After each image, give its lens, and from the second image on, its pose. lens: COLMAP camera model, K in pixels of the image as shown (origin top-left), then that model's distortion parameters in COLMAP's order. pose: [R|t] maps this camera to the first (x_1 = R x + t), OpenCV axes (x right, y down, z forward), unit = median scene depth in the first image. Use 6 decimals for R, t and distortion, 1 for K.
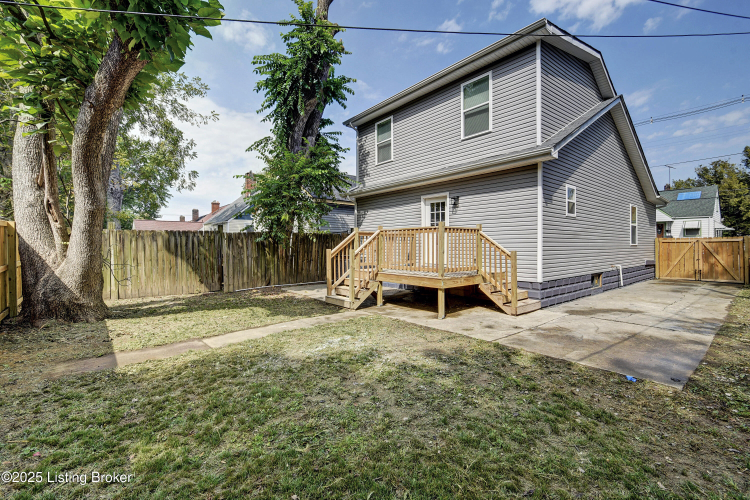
lens RADIAL K [[331.5, 0, 376.3], [0, 331.5, 249.7], [0, 0, 1]] dist [0.010672, -0.001033]
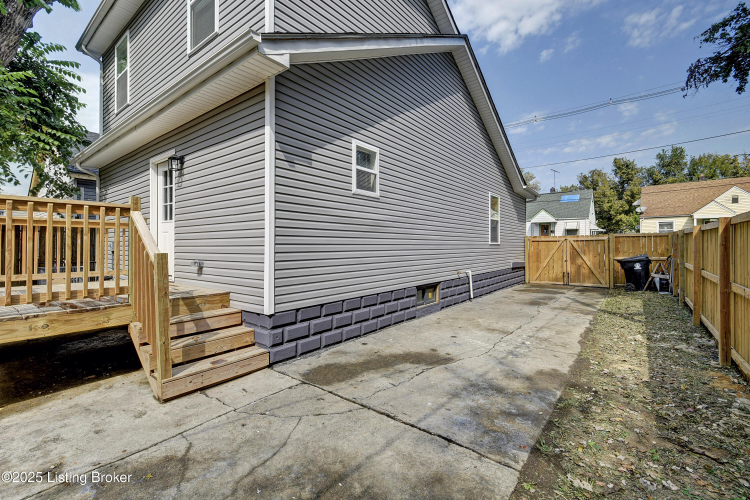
lens RADIAL K [[331.5, 0, 372.4], [0, 331.5, 246.5], [0, 0, 1]] dist [0.010672, -0.001033]
pose [[0.979640, -0.000339, 0.200763, 0.302845], [0.002286, 0.999953, -0.009464, -0.000279], [-0.200750, 0.009730, 0.979594, 0.259465]]
